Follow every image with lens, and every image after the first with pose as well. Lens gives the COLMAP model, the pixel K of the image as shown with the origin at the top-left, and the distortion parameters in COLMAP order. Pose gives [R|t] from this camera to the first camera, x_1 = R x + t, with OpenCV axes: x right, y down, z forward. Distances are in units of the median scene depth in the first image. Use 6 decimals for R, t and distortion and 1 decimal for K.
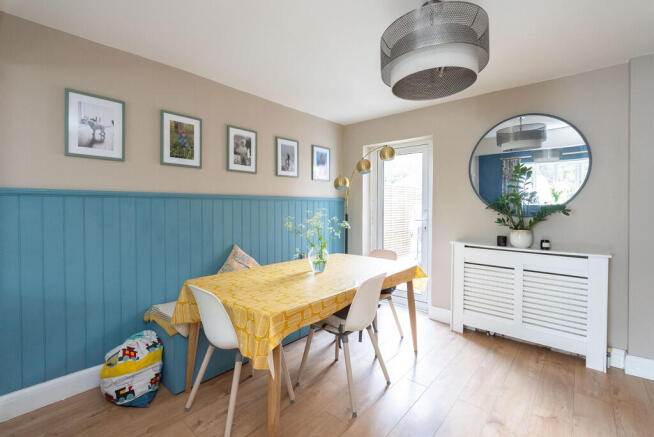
lens RADIAL K [[292.9, 0, 322.0], [0, 292.9, 208.9], [0, 0, 1]] dist [-0.002774, 0.000892]
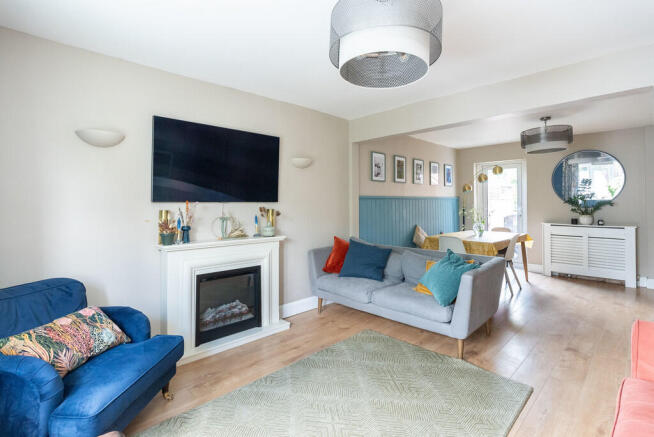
lens RADIAL K [[320.5, 0, 320.2], [0, 320.5, 201.9], [0, 0, 1]] dist [0.003187, 0.000167]
pose [[0.997416, -0.009606, -0.071194, -0.801710], [0.008511, 0.999841, -0.015670, 0.009899], [0.071334, 0.015023, 0.997339, -1.077204]]
